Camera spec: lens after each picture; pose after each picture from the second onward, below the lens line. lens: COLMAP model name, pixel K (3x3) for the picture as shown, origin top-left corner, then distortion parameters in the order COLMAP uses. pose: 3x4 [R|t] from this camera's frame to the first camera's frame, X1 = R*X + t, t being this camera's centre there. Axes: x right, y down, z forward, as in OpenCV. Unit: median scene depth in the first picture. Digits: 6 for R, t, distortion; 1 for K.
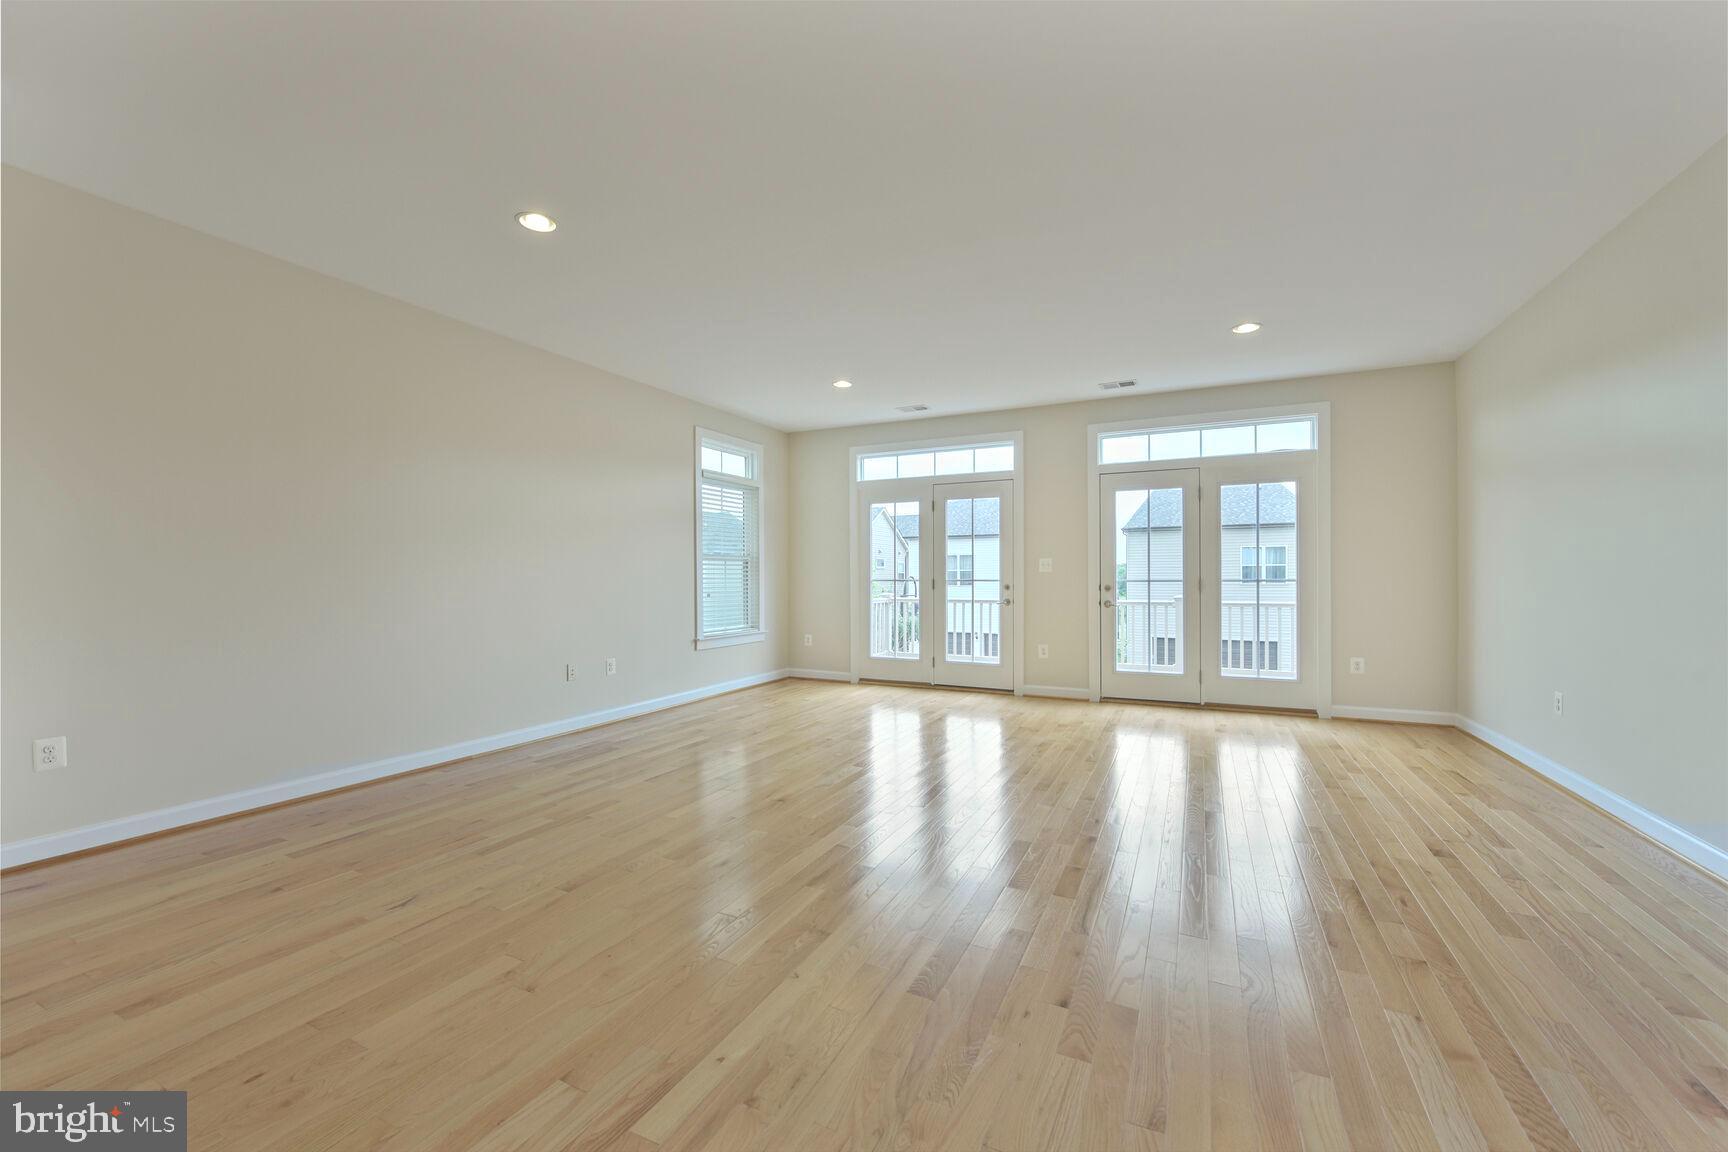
lens RADIAL K [[695.8, 0, 862.9], [0, 695.8, 575.4], [0, 0, 1]] dist [0.003952, -0.000024]
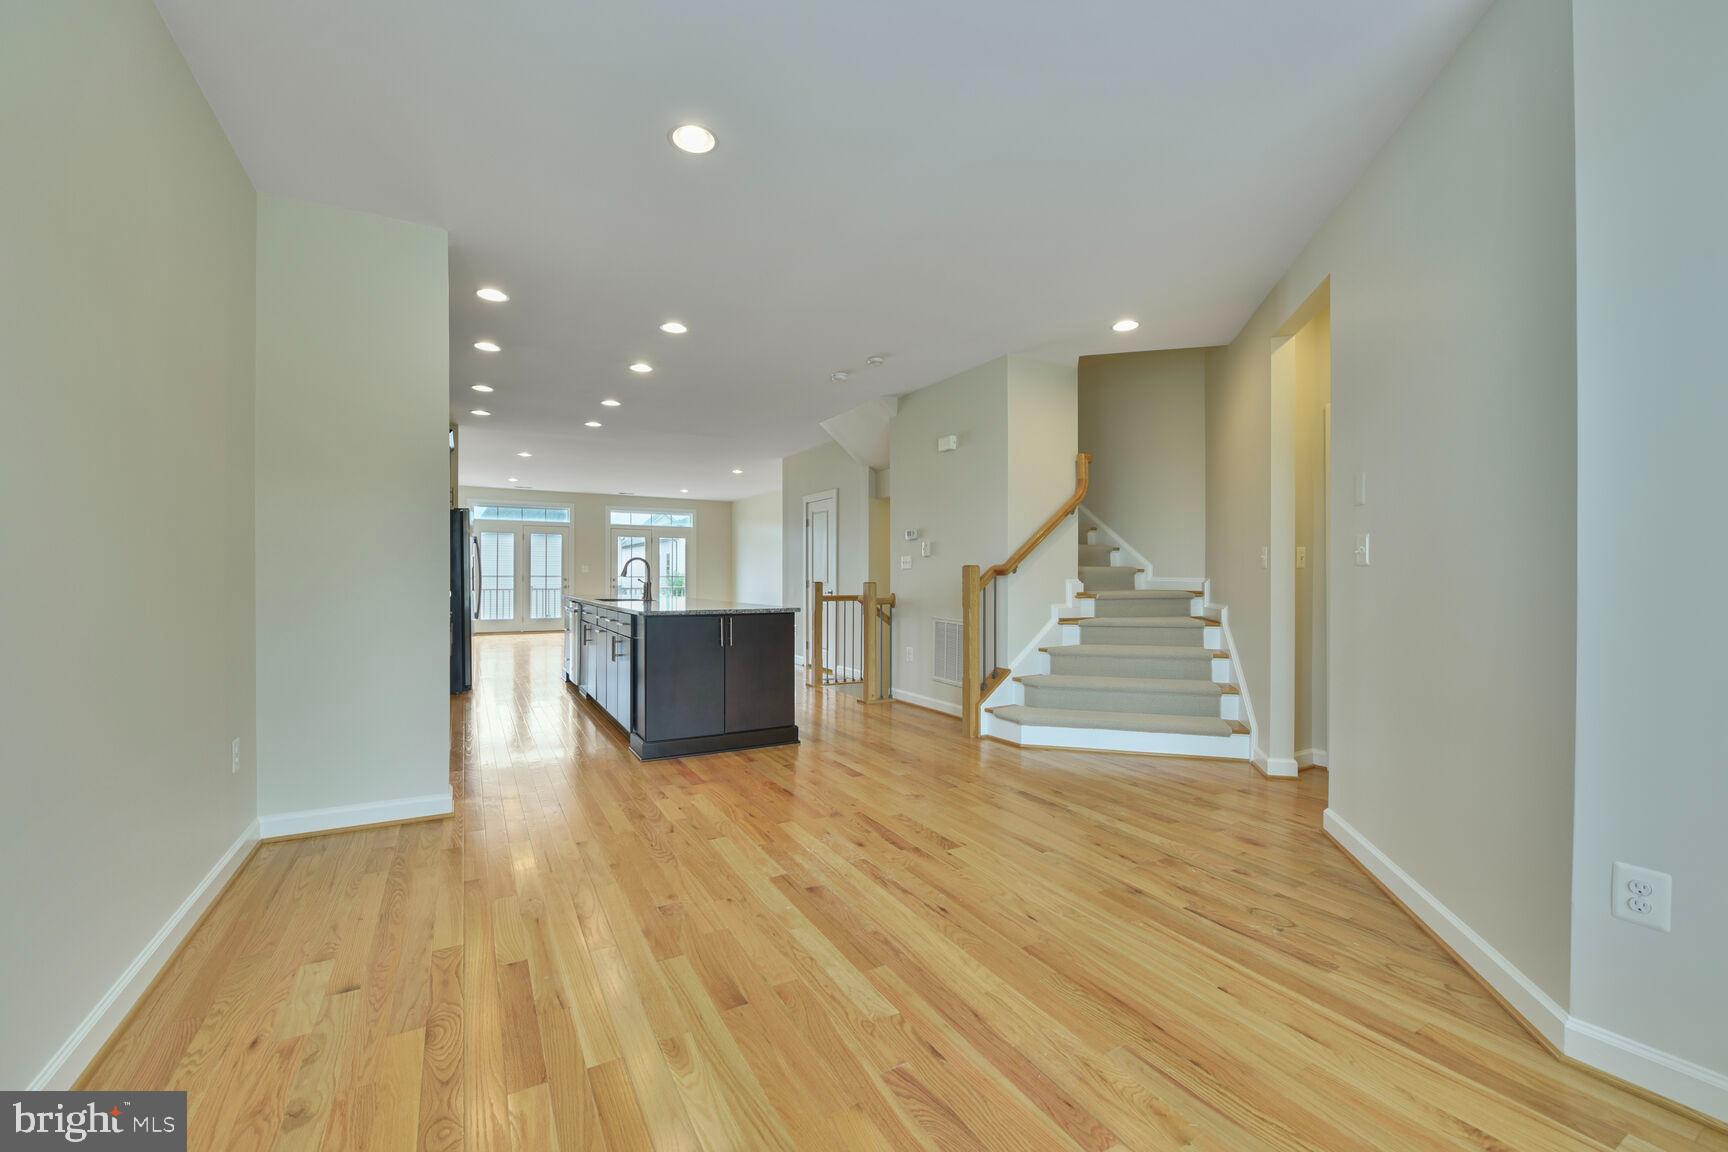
lens RADIAL K [[695.8, 0, 865.0], [0, 695.8, 574.8], [0, 0, 1]] dist [0.003952, -0.000024]
pose [[0.552424, 0.001086, 0.833563, -1.004956], [-0.005411, 0.999983, 0.002283, -0.006832], [-0.833546, -0.005772, 0.552420, -0.853119]]
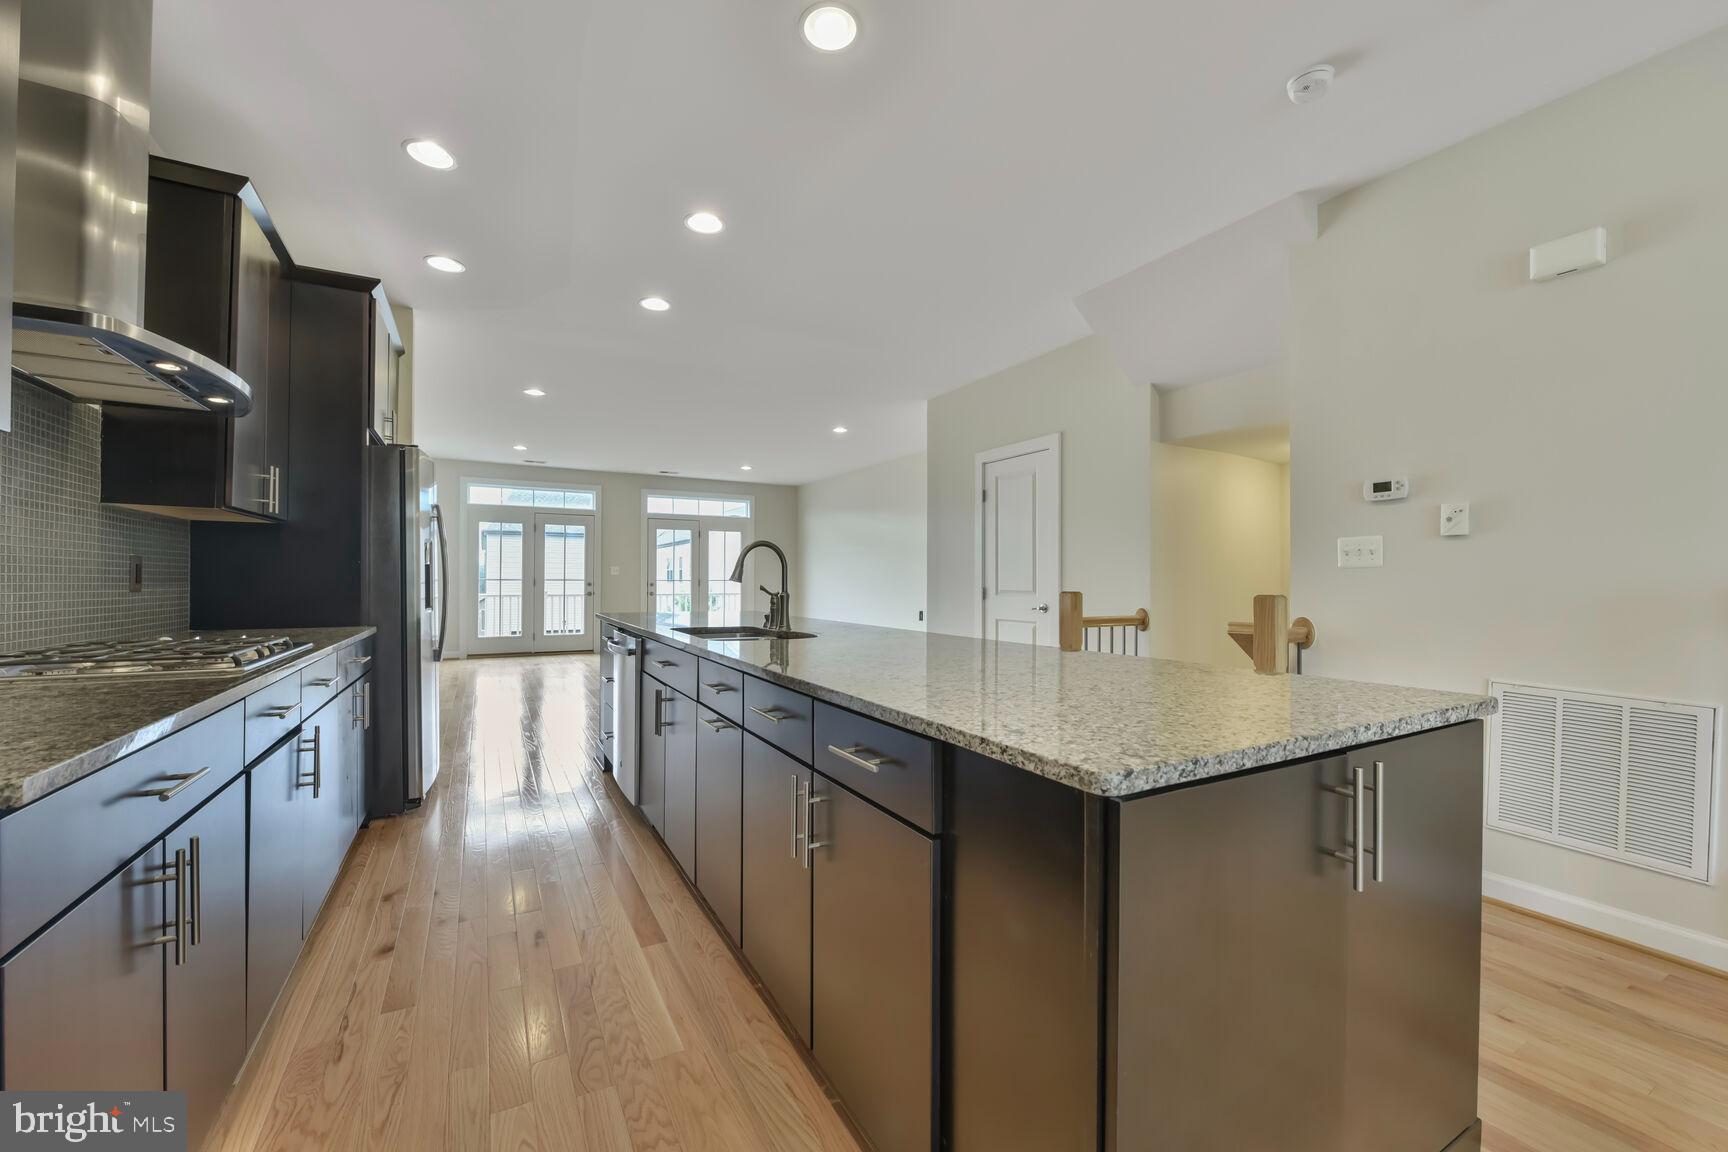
lens RADIAL K [[695.8, 0, 868.5], [0, 695.8, 582.1], [0, 0, 1]] dist [0.003952, -0.000024]
pose [[0.564491, 0.000982, 0.825438, -0.730849], [-0.010284, 0.999930, 0.005843, -0.003027], [-0.825375, -0.011787, 0.564462, -0.400718]]
